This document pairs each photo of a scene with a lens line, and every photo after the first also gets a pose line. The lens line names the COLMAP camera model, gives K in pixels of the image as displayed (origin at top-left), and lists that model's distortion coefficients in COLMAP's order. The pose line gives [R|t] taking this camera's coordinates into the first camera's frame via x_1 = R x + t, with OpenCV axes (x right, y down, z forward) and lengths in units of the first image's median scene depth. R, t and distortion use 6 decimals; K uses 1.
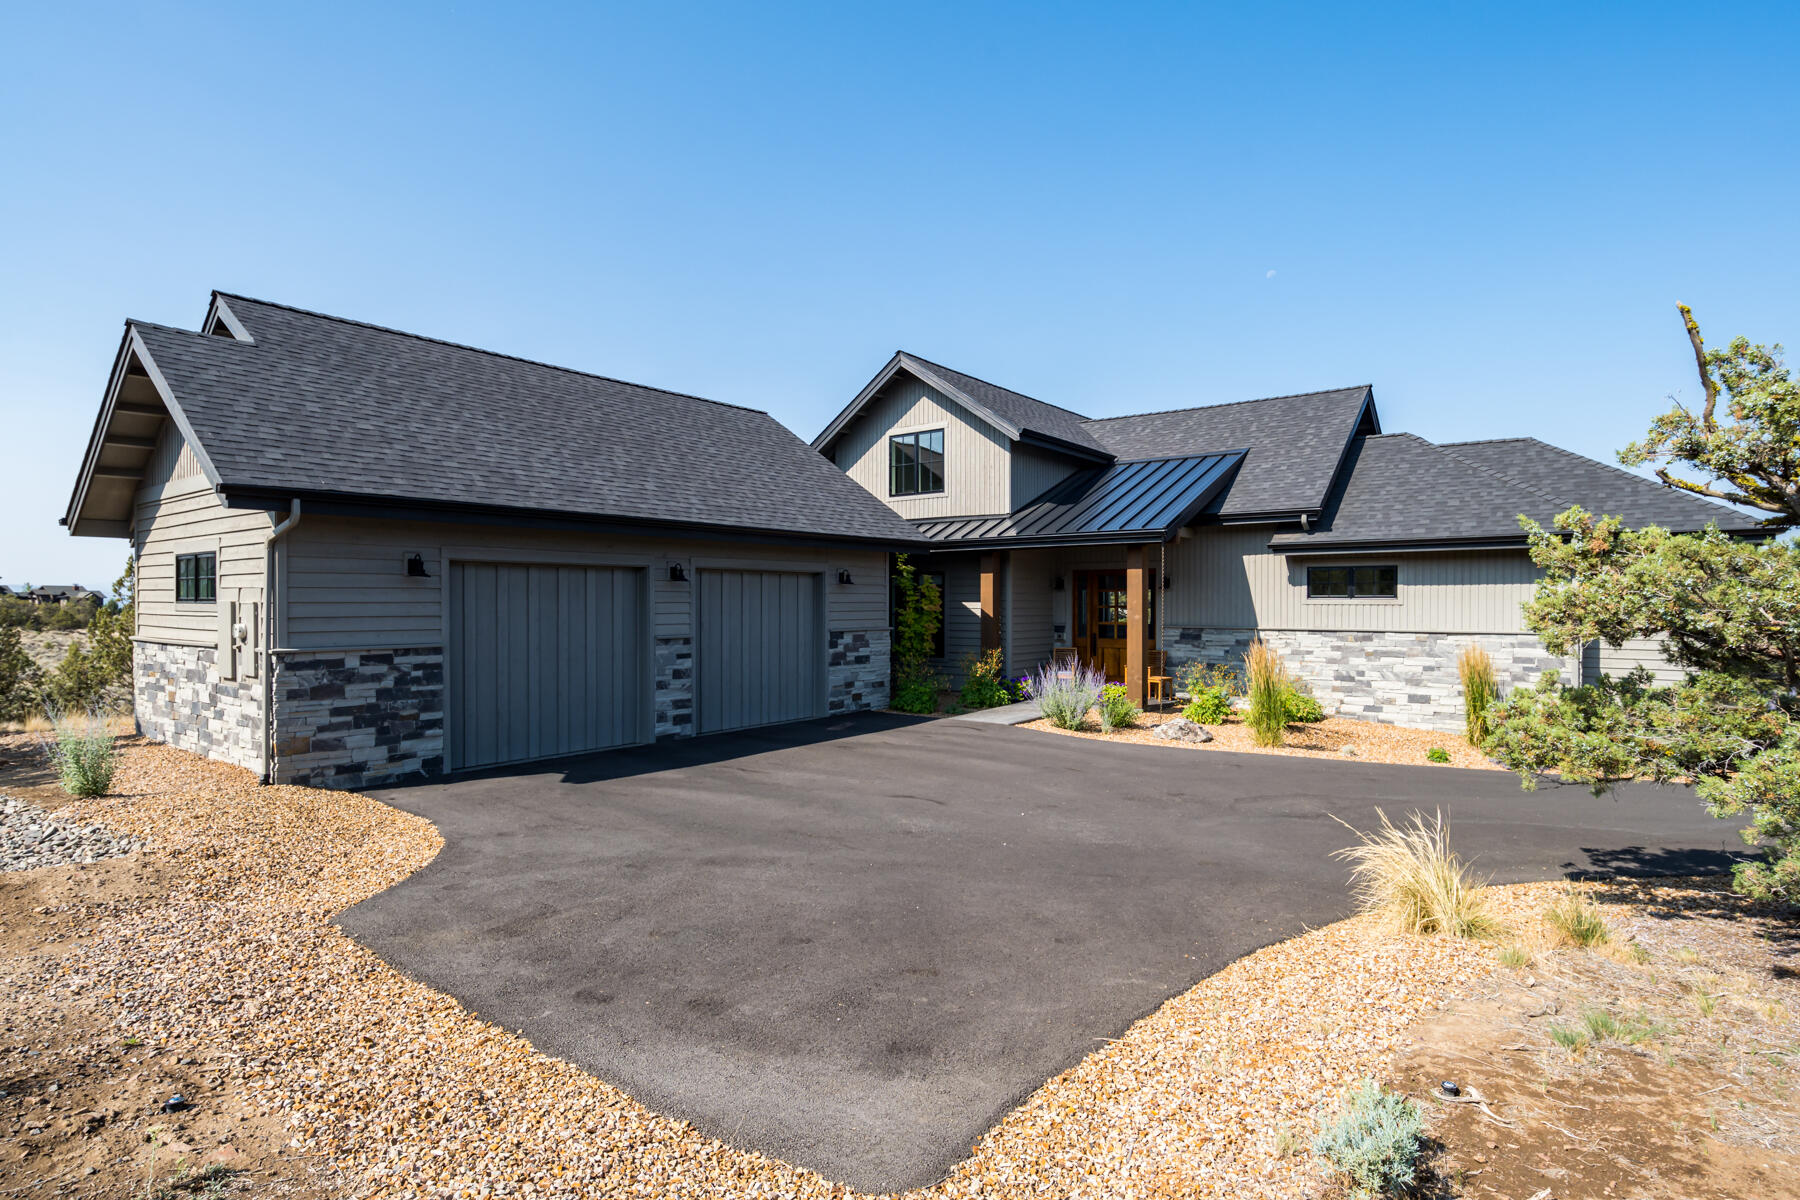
lens RADIAL K [[921.8, 0, 896.8], [0, 921.8, 608.9], [0, 0, 1]] dist [-0.018353, 0.009398]
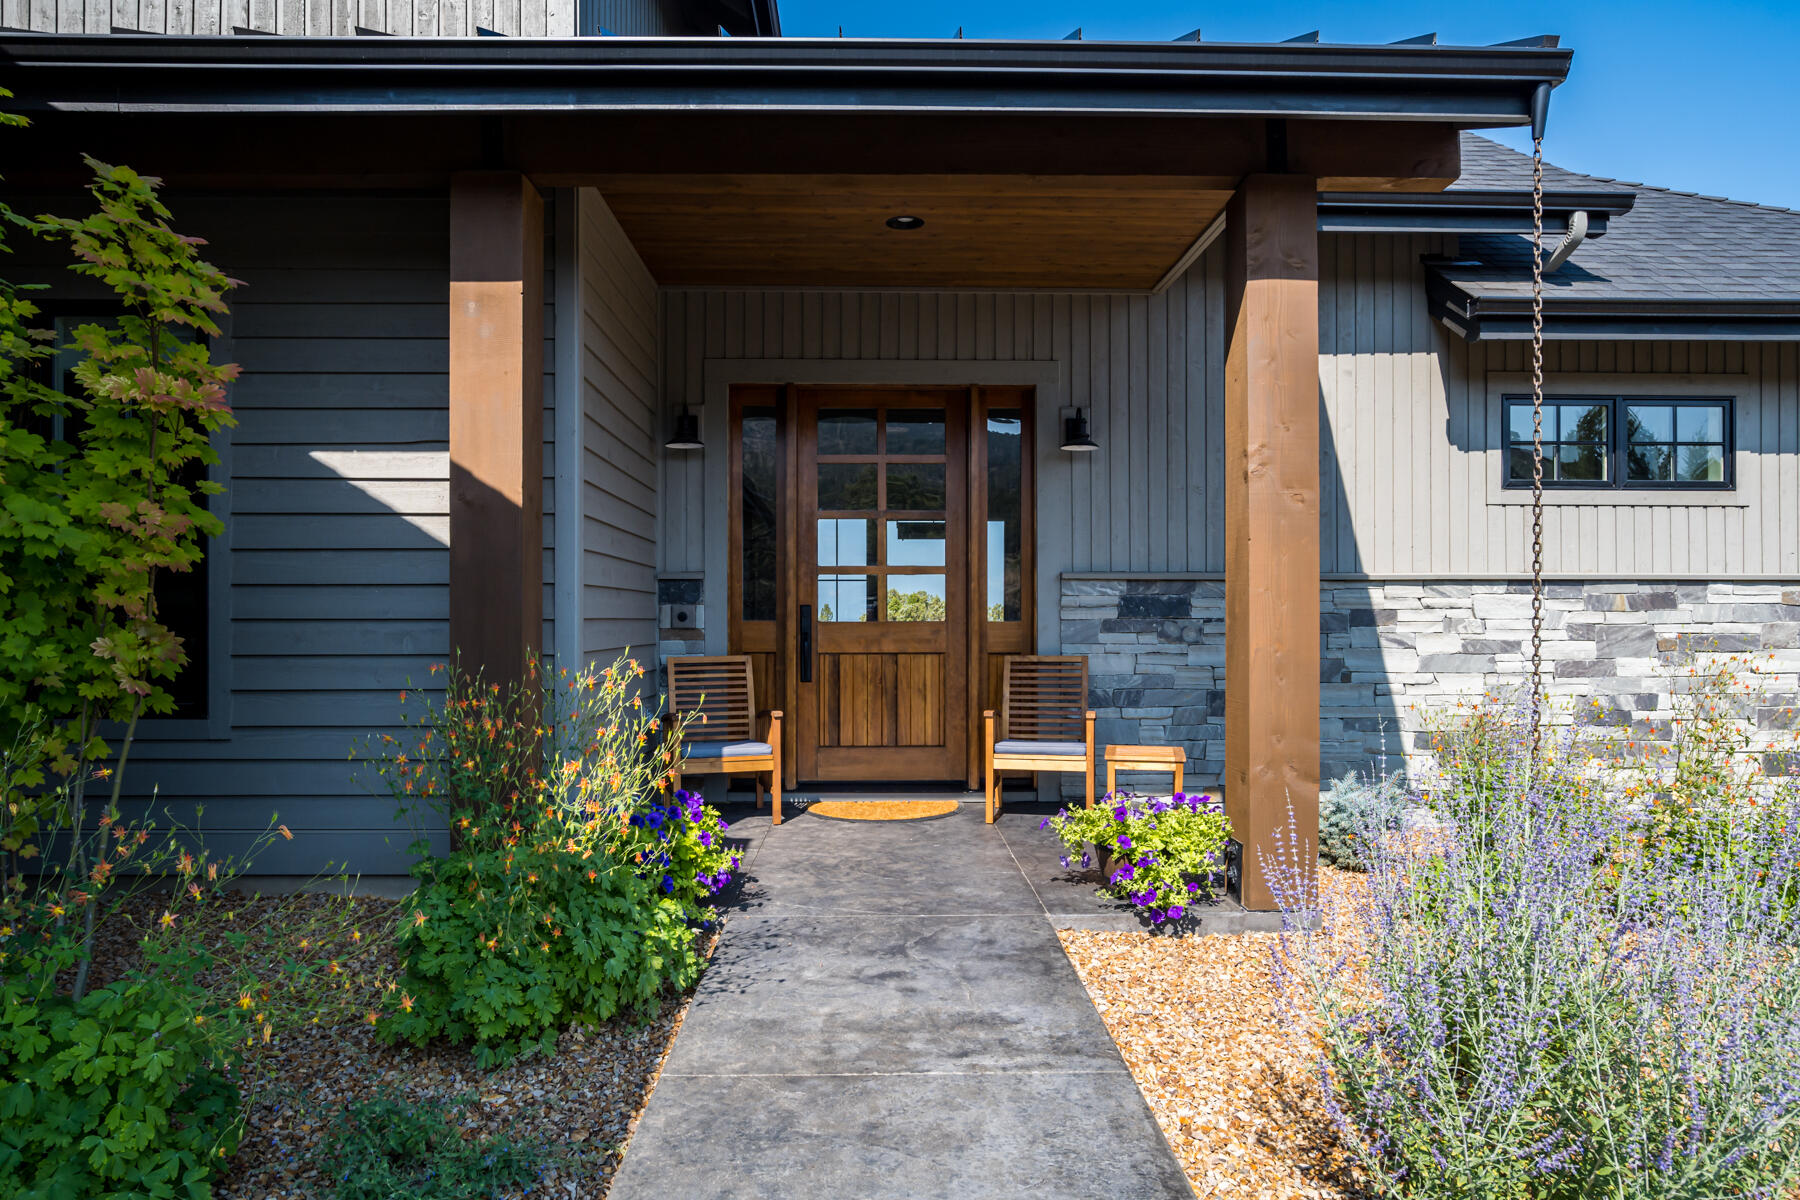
lens RADIAL K [[1077.1, 0, 900.0], [0, 1077.1, 600.0], [0, 0, 1]] dist [-0.001392, 0.000050]
pose [[0.767048, 0.009730, 0.641516, 0.020216], [0.003745, 0.999800, -0.019641, 0.038708], [-0.641579, 0.017468, 0.766858, 0.871707]]
